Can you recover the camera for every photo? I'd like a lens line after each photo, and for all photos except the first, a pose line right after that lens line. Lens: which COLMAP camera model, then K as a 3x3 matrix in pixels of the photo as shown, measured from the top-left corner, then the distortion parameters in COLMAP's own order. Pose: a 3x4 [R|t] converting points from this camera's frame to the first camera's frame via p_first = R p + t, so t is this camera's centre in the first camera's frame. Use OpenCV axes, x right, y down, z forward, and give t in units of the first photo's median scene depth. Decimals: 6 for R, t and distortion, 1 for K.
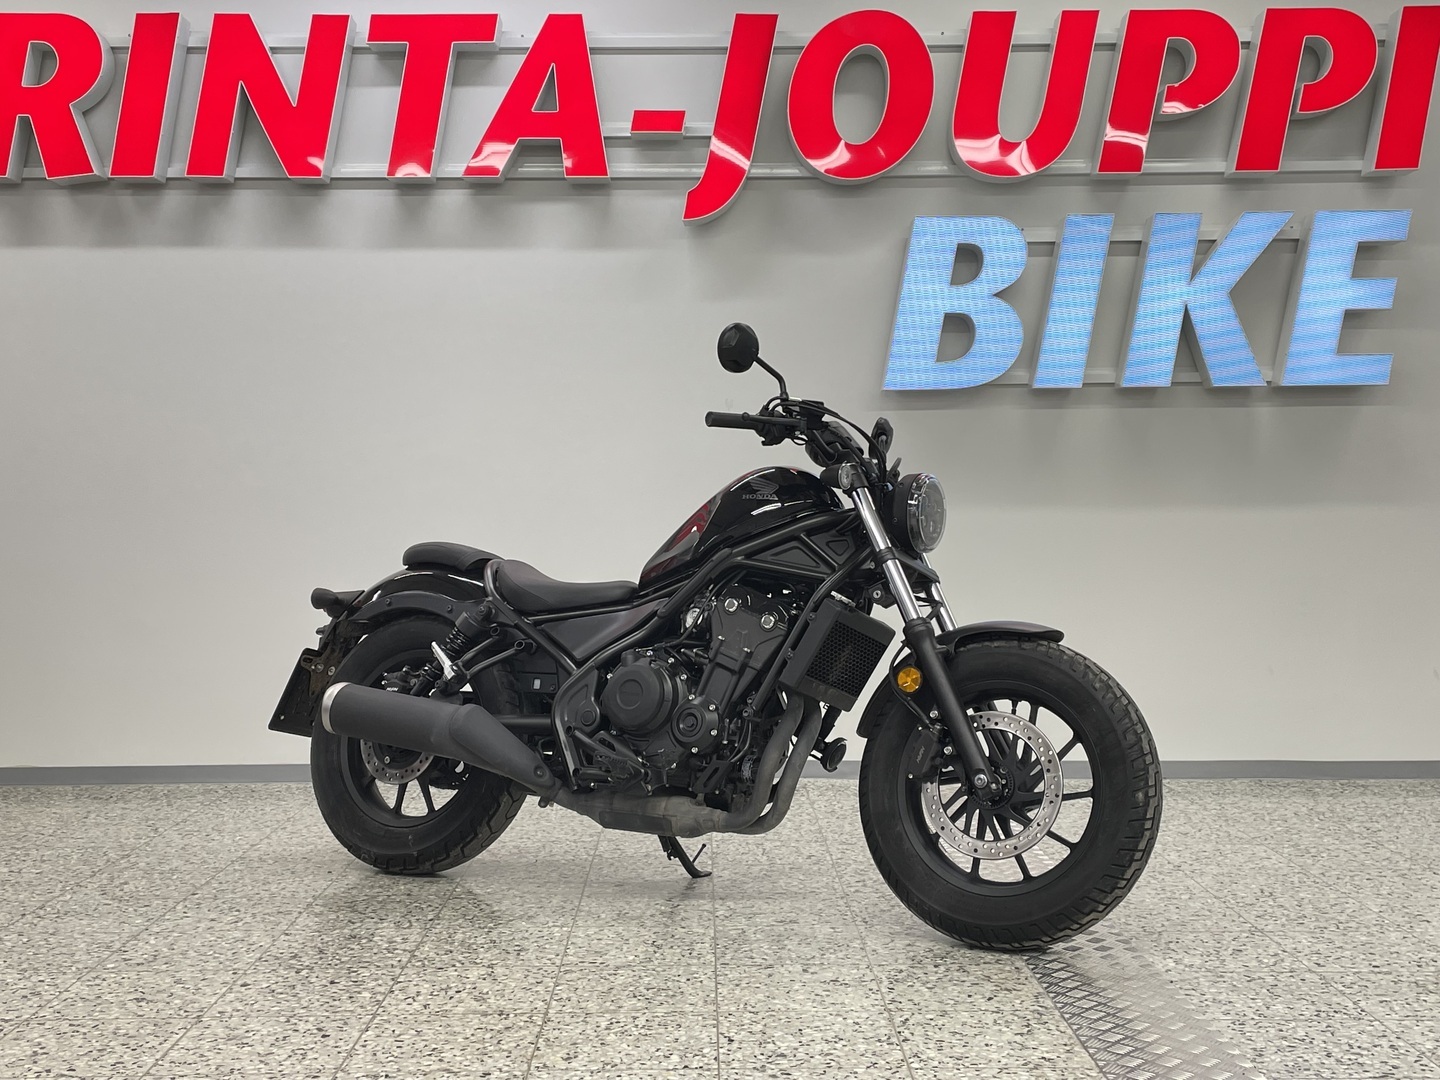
lens RADIAL K [[1713.6, 0, 722.1], [0, 1713.6, 484.5], [0, 0, 1]] dist [0.055120, 0.000000]
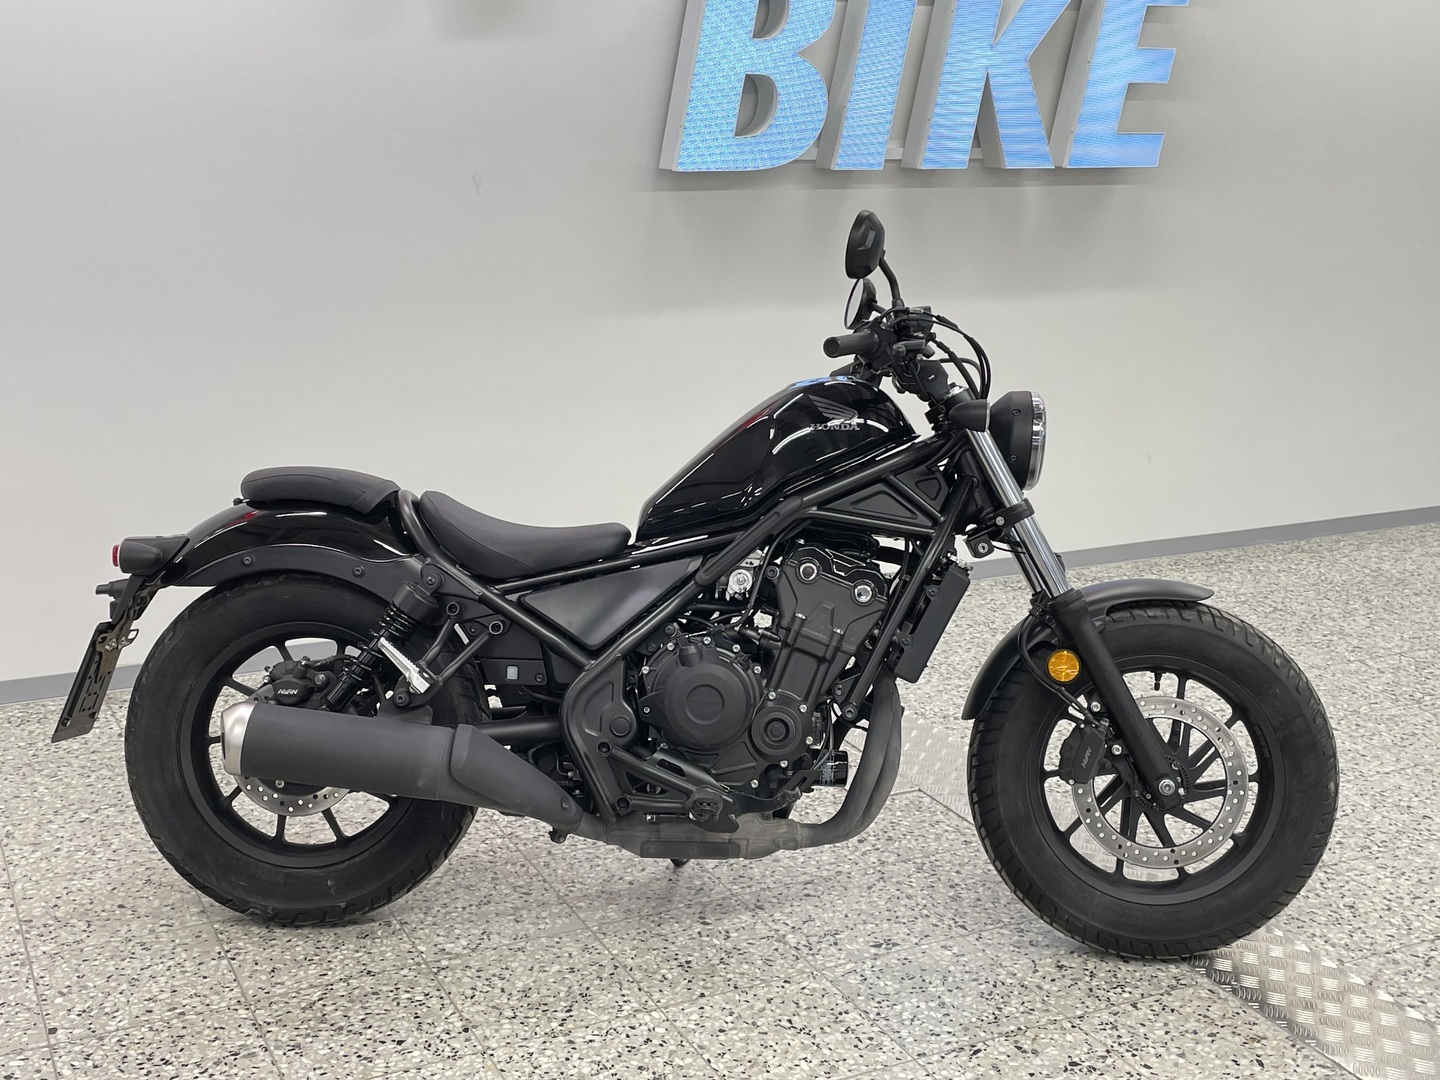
lens RADIAL K [[1713.6, 0, 706.1], [0, 1713.6, 540.2], [0, 0, 1]] dist [0.055120, 0.000000]
pose [[0.897917, -0.088659, 0.431144, -0.366452], [-0.031537, 0.964029, 0.263919, -0.145157], [-0.439034, -0.250575, 0.862822, 0.356039]]
